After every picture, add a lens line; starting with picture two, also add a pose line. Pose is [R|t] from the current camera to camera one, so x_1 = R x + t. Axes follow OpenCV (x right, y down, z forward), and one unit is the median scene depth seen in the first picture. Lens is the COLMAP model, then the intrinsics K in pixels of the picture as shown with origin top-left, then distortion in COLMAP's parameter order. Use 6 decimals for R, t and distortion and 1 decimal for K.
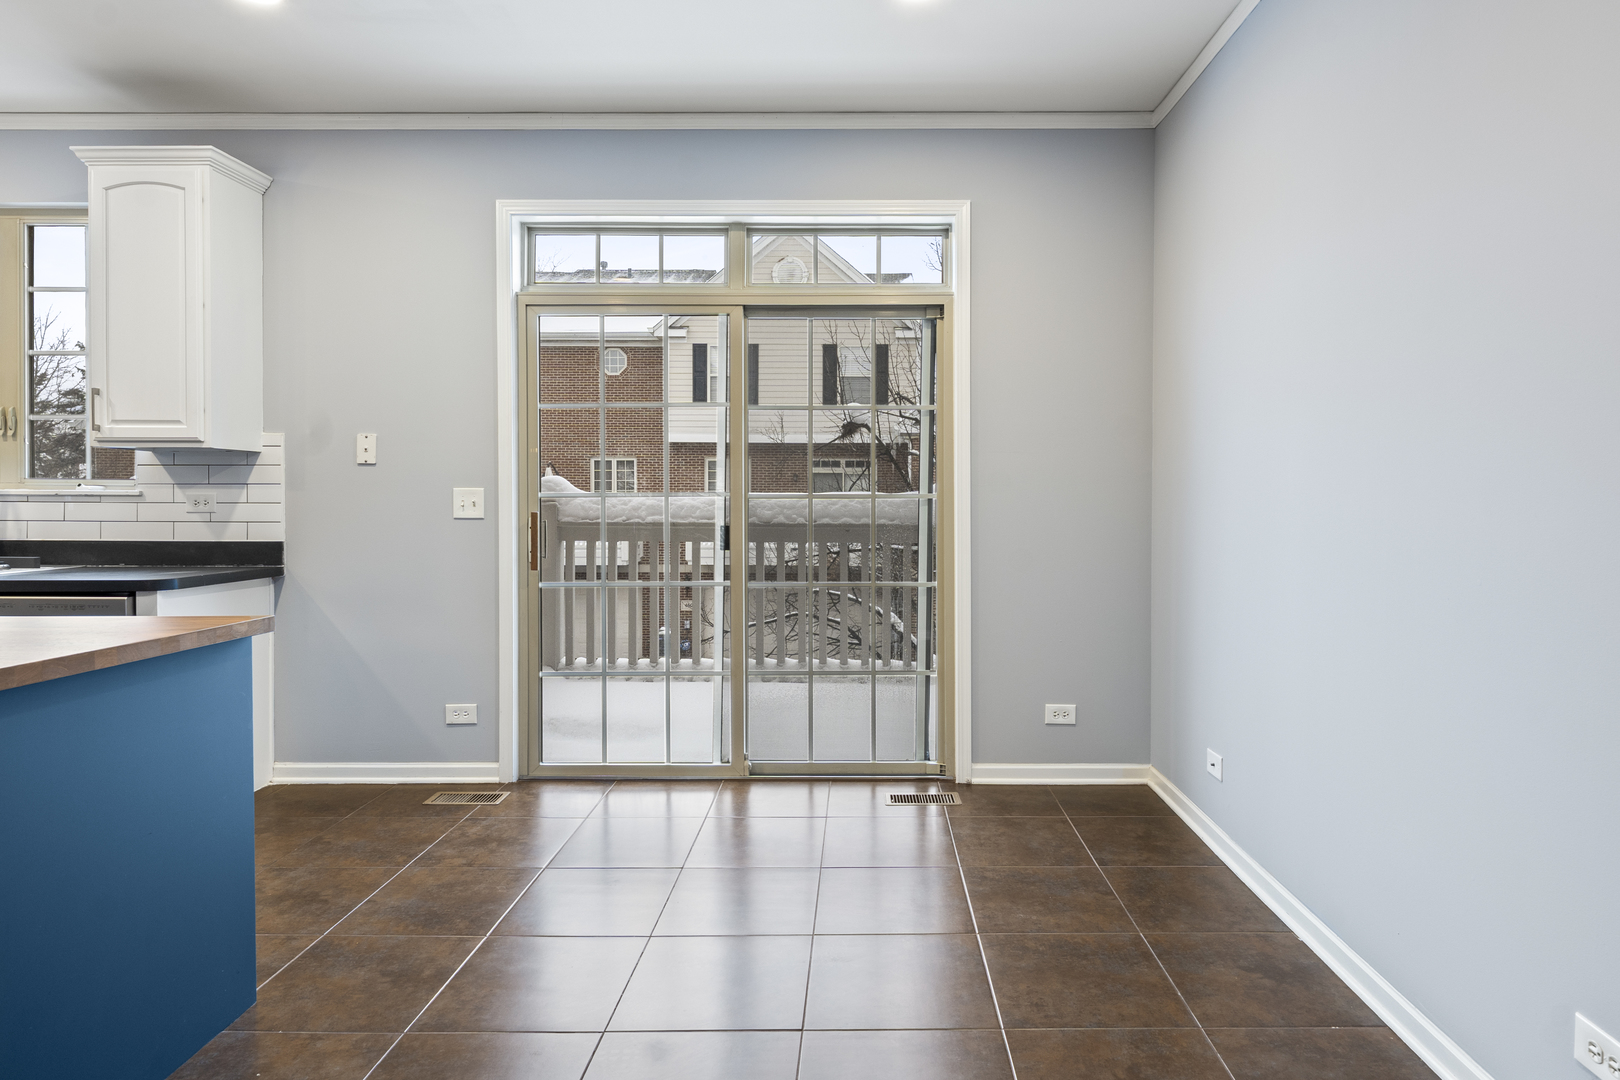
lens RADIAL K [[907.2, 0, 831.5], [0, 907.2, 514.5], [0, 0, 1]] dist [-0.003831, 0.001918]
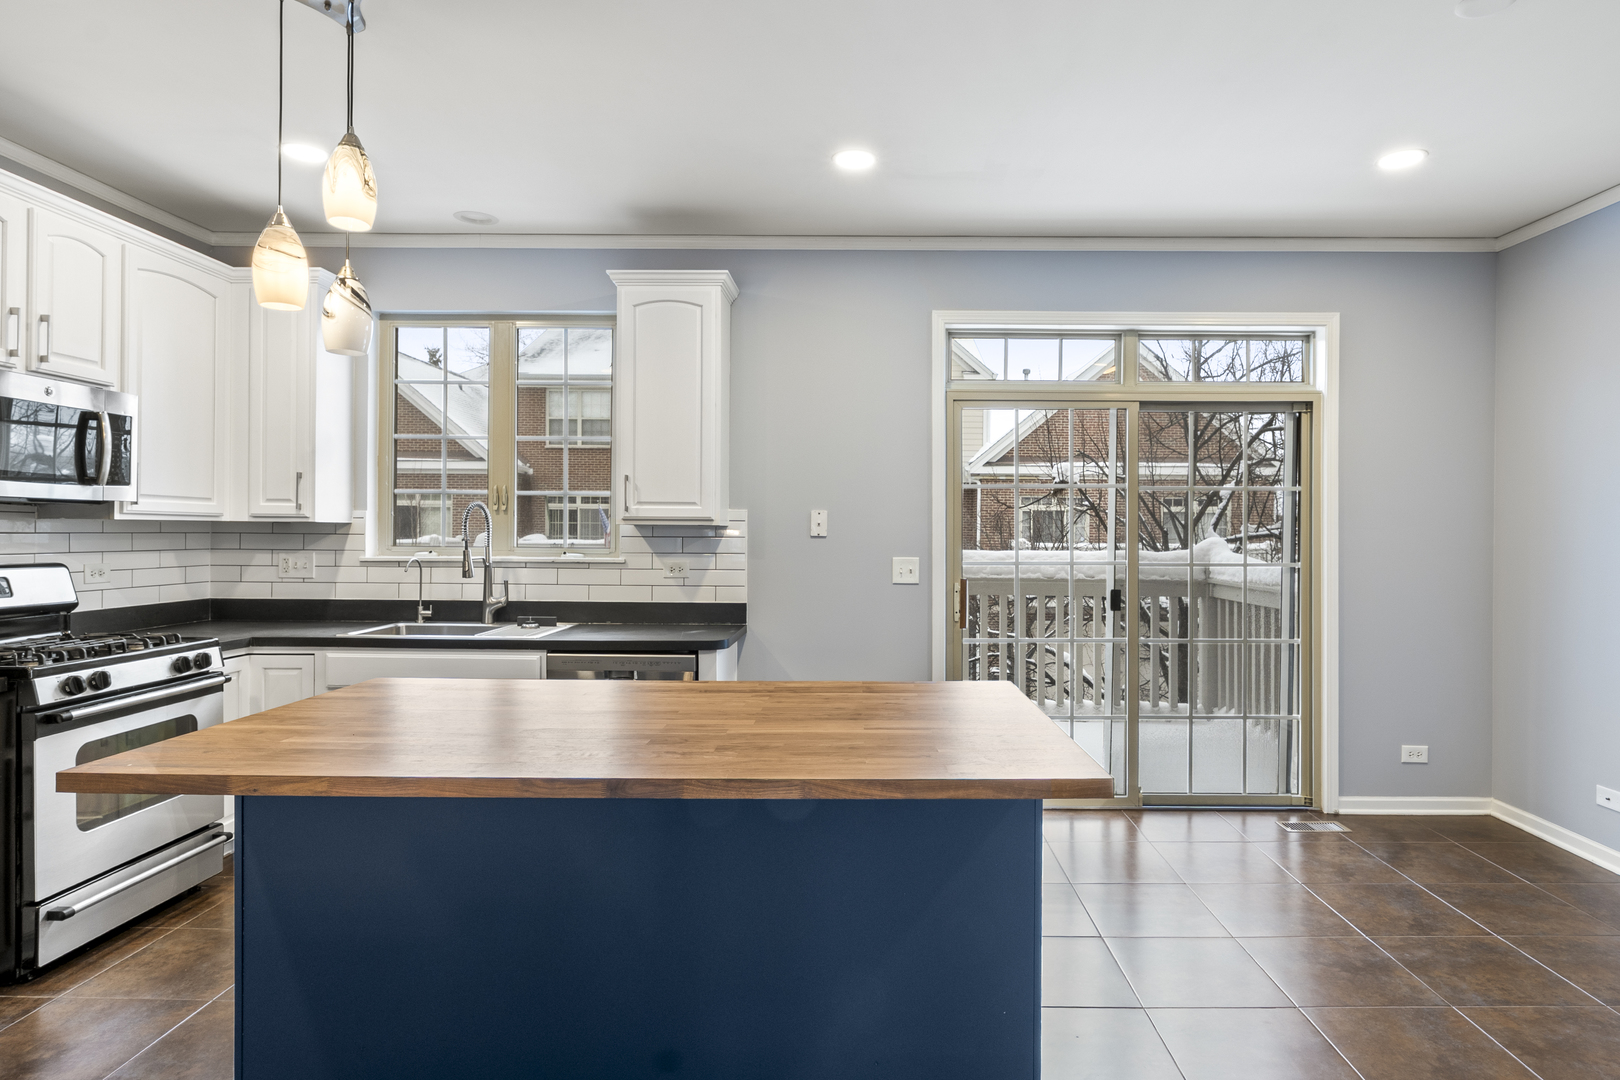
lens RADIAL K [[907.2, 0, 805.7], [0, 907.2, 536.2], [0, 0, 1]] dist [-0.003831, 0.001918]
pose [[0.999990, 0.004408, 0.000311, -0.529987], [-0.004406, 0.999977, -0.005208, -0.050099], [-0.000334, 0.005207, 0.999986, -0.163878]]
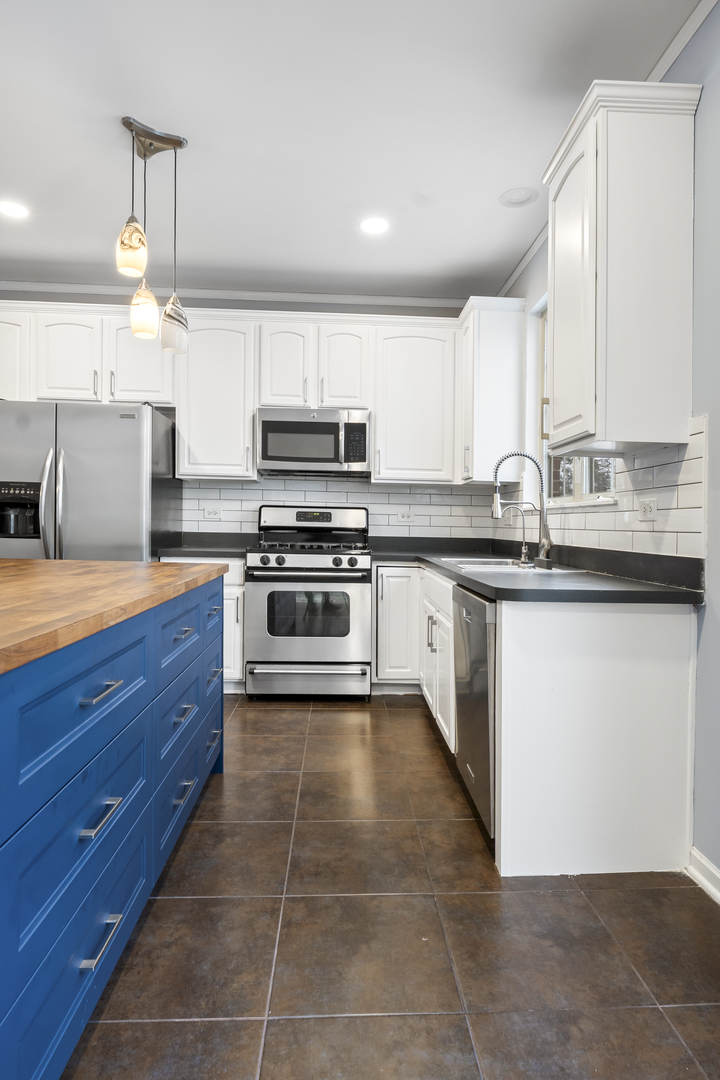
lens RADIAL K [[604.8, 0, 368.0], [0, 604.8, 525.6], [0, 0, 1]] dist [-0.003831, 0.001918]
pose [[0.069817, 0.001622, -0.997559, -0.125630], [-0.030073, 0.999548, -0.000480, 0.011027], [0.997106, 0.030033, 0.069834, 0.688971]]
